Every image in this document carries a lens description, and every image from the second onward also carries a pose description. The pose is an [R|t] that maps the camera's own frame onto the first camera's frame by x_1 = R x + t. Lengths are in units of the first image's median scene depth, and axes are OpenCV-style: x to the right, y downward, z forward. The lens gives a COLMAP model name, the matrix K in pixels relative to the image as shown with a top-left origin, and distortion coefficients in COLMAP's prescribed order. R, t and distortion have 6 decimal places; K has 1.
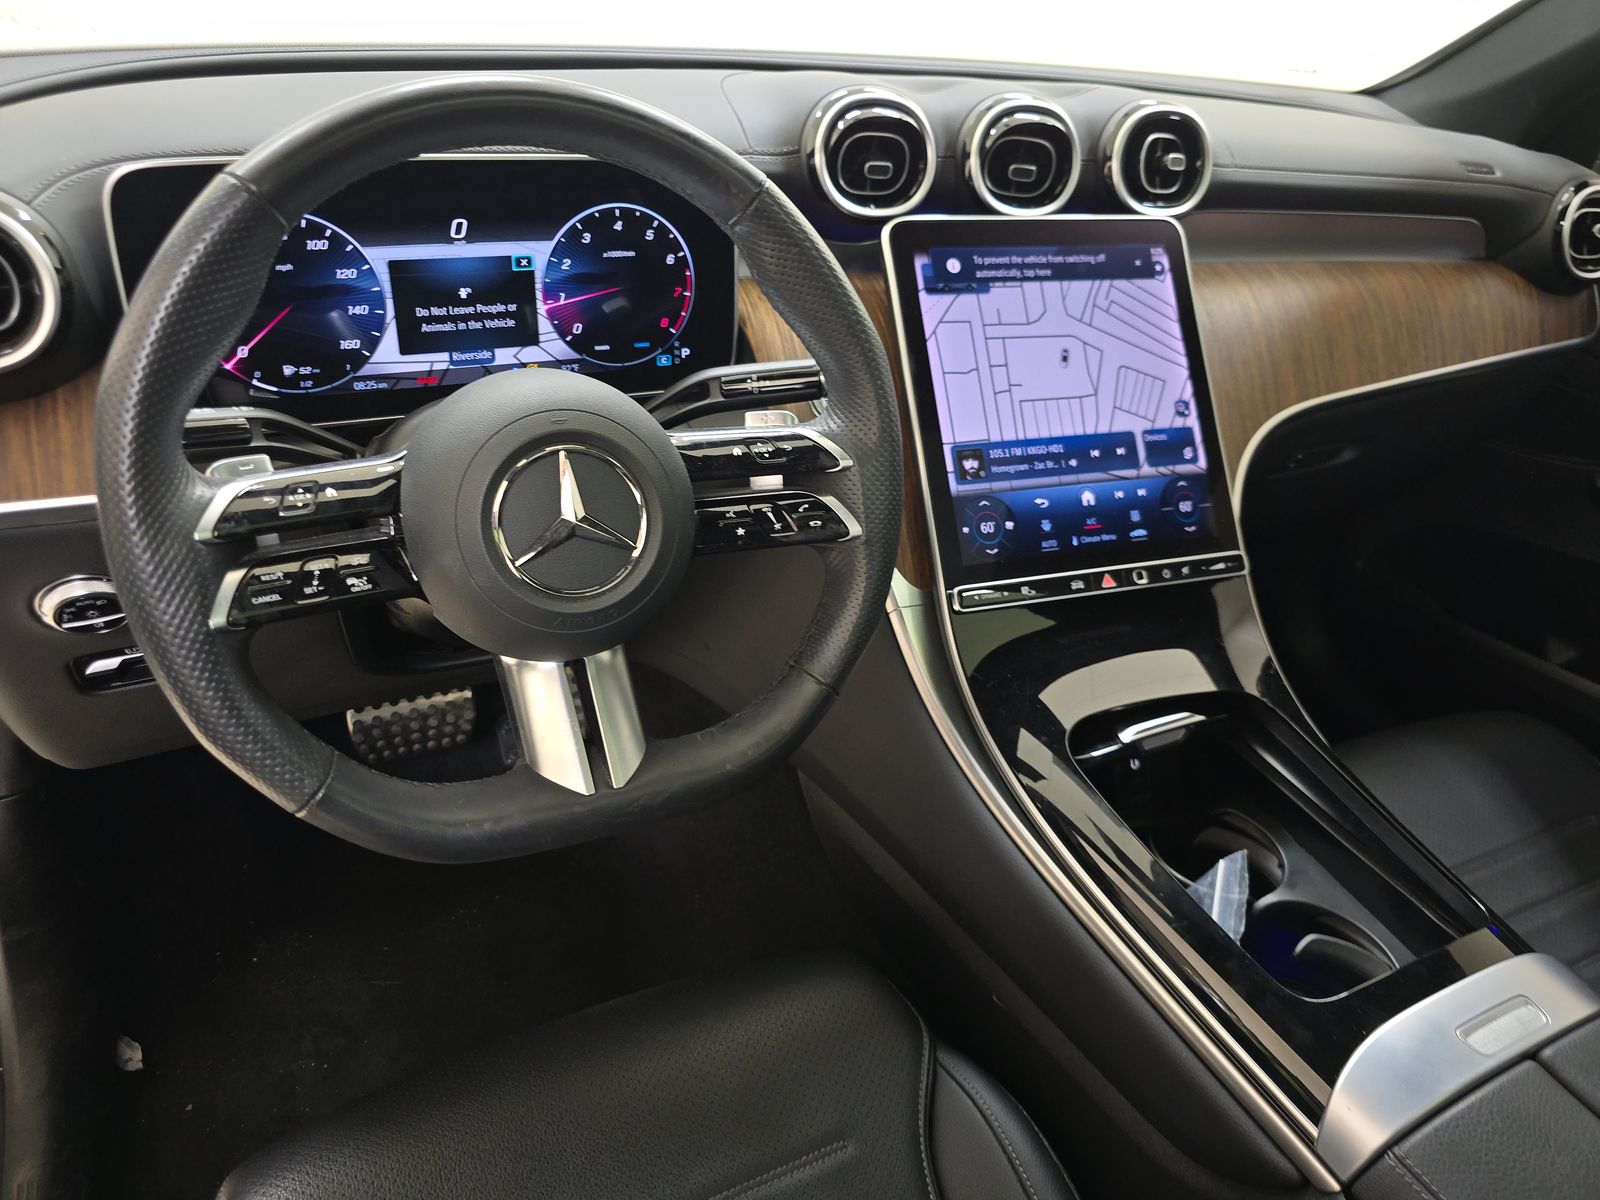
lens RADIAL K [[1048.7, 0, 800.0], [0, 1048.7, 600.0], [0, 0, 1]] dist [0.064404, -0.074724]
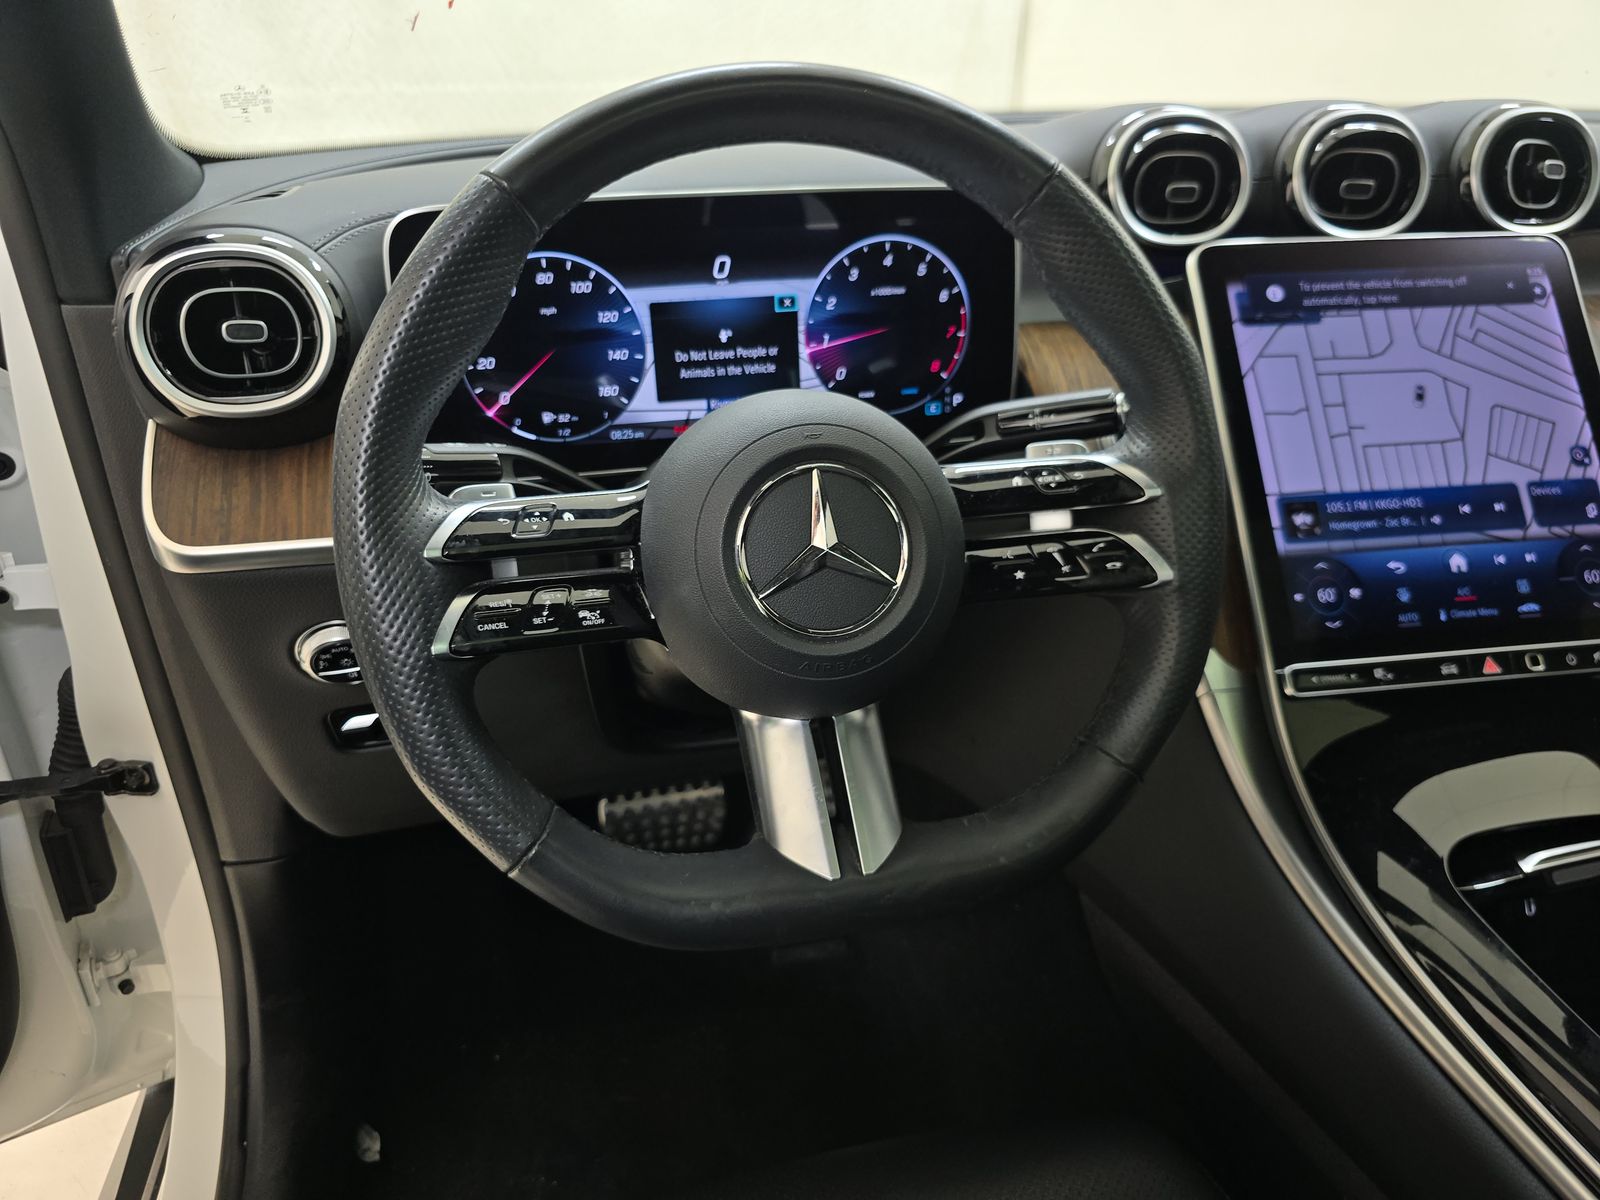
lens RADIAL K [[1078.8, 0, 818.4], [0, 1078.8, 602.9], [0, 0, 1]] dist [0.018033, -0.027214]
pose [[0.973540, 0.006860, -0.228412, -0.014705], [-0.033362, 0.993106, -0.112369, 0.050074], [0.226067, 0.117016, 0.967058, 0.115722]]
